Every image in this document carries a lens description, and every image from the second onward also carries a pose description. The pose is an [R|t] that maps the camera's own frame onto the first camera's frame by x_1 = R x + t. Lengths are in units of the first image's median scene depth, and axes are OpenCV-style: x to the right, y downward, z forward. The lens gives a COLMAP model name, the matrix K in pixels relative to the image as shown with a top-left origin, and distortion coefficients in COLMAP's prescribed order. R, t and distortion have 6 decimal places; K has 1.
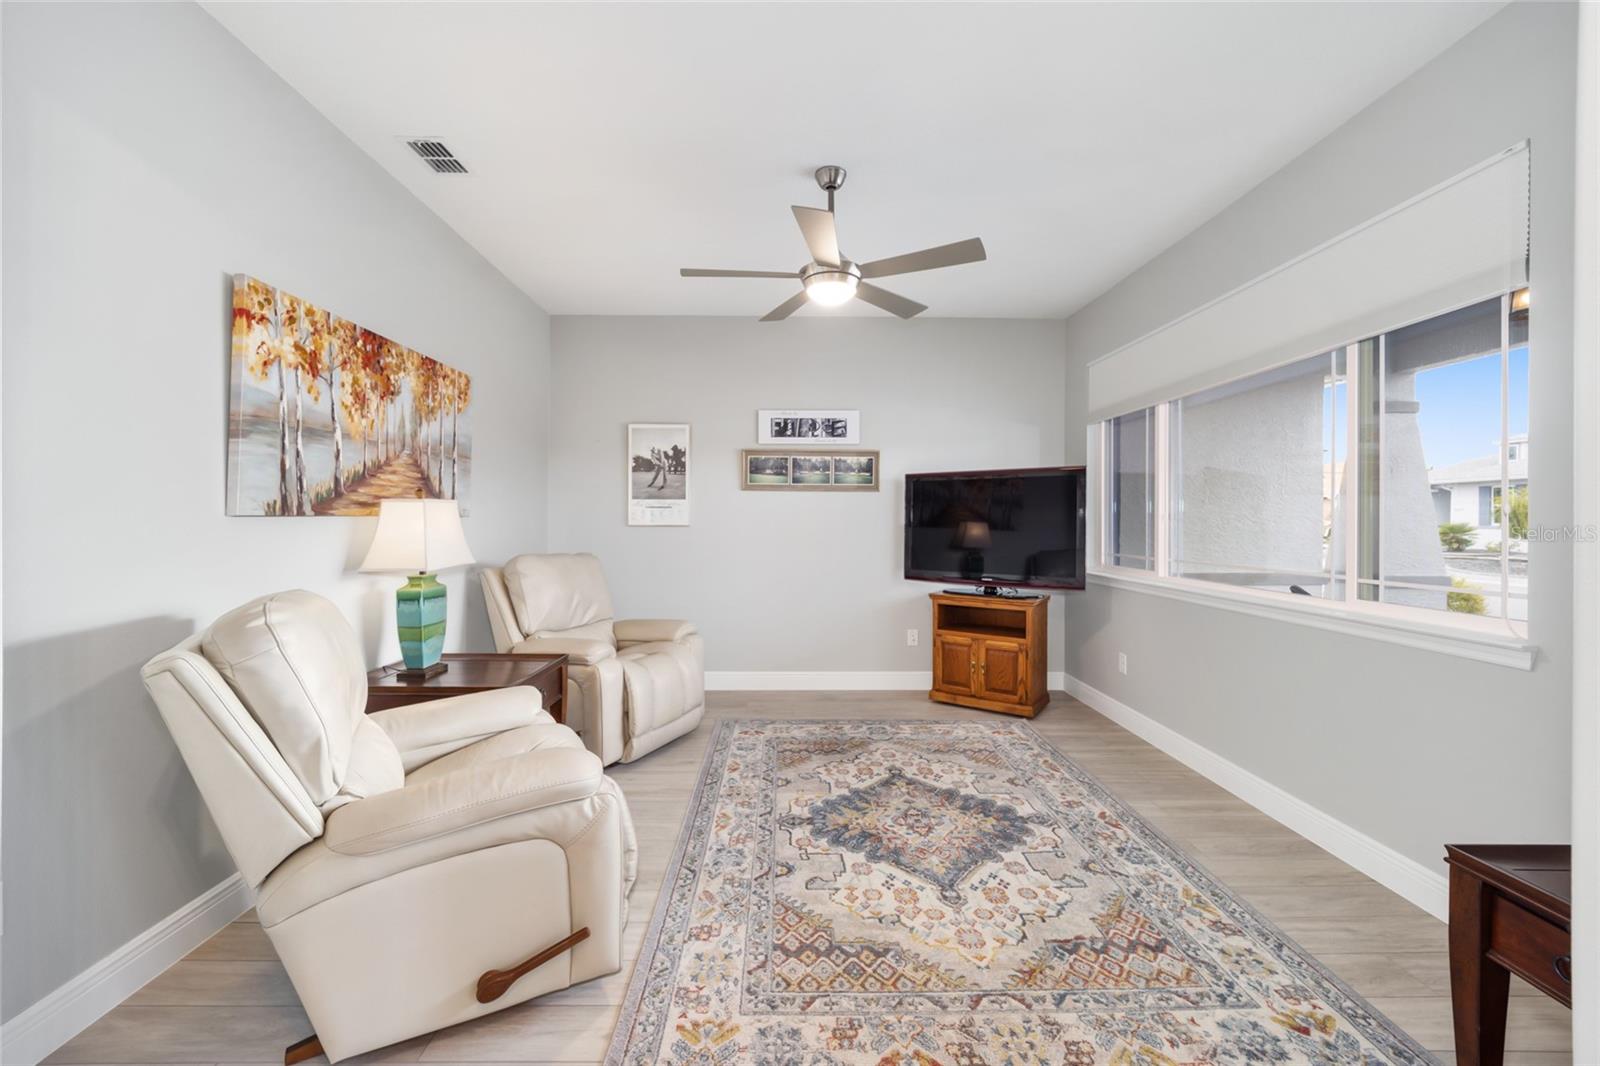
lens RADIAL K [[644.7, 0, 795.2], [0, 644.7, 527.0], [0, 0, 1]] dist [-0.000899, -0.000358]
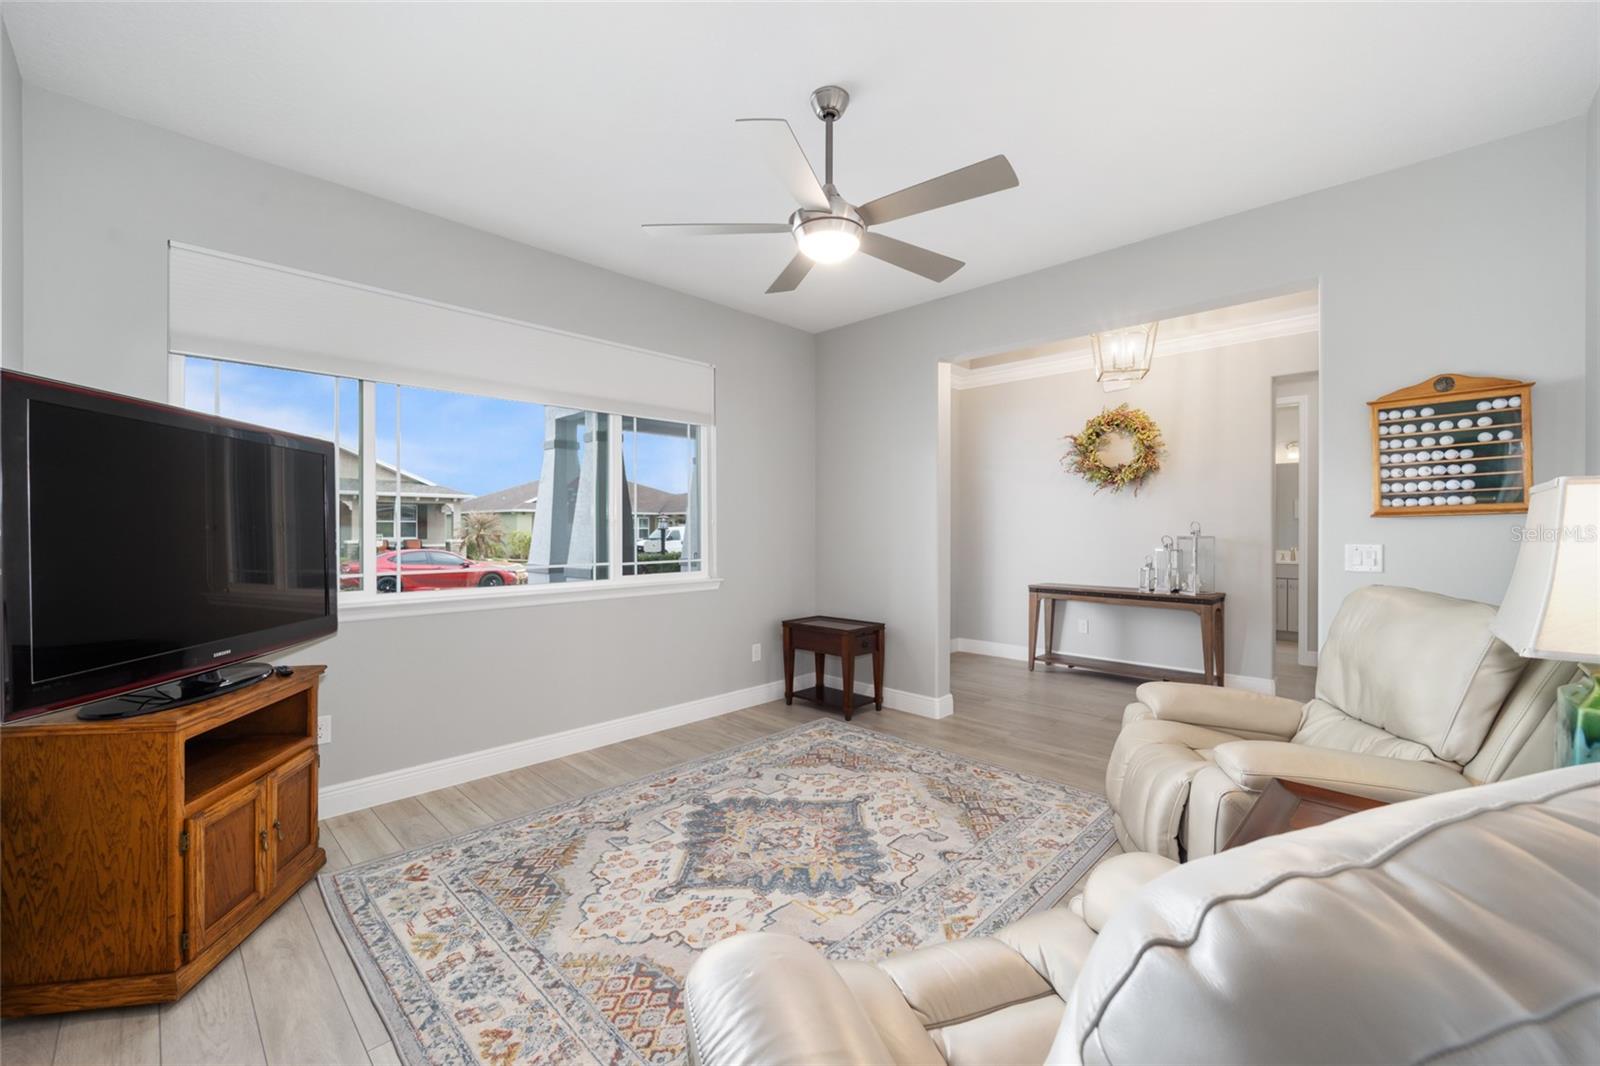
lens RADIAL K [[644.7, 0, 795.2], [0, 644.7, 527.0], [0, 0, 1]] dist [-0.000899, -0.000358]
pose [[-0.703697, -0.004151, 0.710488, -0.543812], [0.002551, 0.999962, 0.008369, -0.019552], [-0.710496, 0.007702, -0.703660, 1.764682]]
